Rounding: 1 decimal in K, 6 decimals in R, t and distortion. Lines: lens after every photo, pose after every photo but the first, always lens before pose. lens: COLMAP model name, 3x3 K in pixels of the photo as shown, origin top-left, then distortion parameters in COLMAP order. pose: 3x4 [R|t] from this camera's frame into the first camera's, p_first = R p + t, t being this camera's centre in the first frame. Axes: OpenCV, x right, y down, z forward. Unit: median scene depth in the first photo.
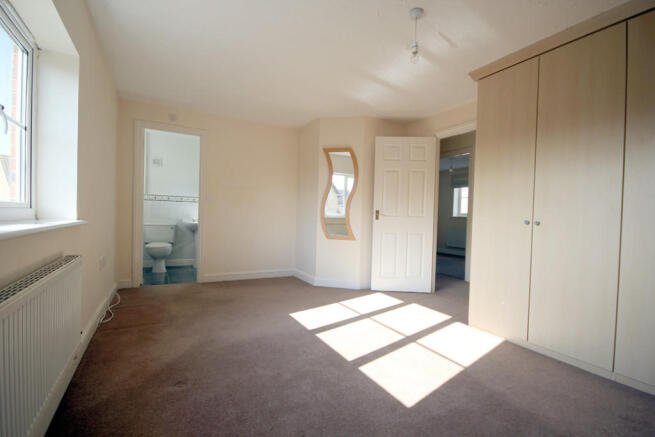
lens RADIAL K [[306.3, 0, 327.7], [0, 306.3, 219.0], [0, 0, 1]] dist [-0.000352, -0.000014]
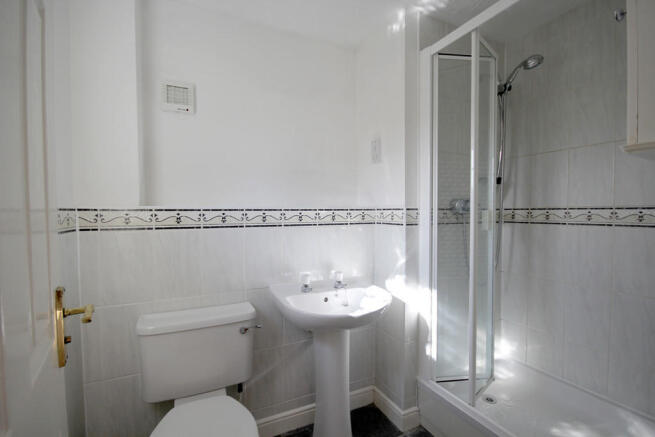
lens RADIAL K [[306.3, 0, 327.0], [0, 306.3, 219.5], [0, 0, 1]] dist [-0.000352, -0.000014]
pose [[0.997524, -0.031388, -0.062926, -0.406838], [0.032385, 0.999365, 0.014884, -0.067450], [0.062419, -0.016885, 0.997907, 0.723436]]
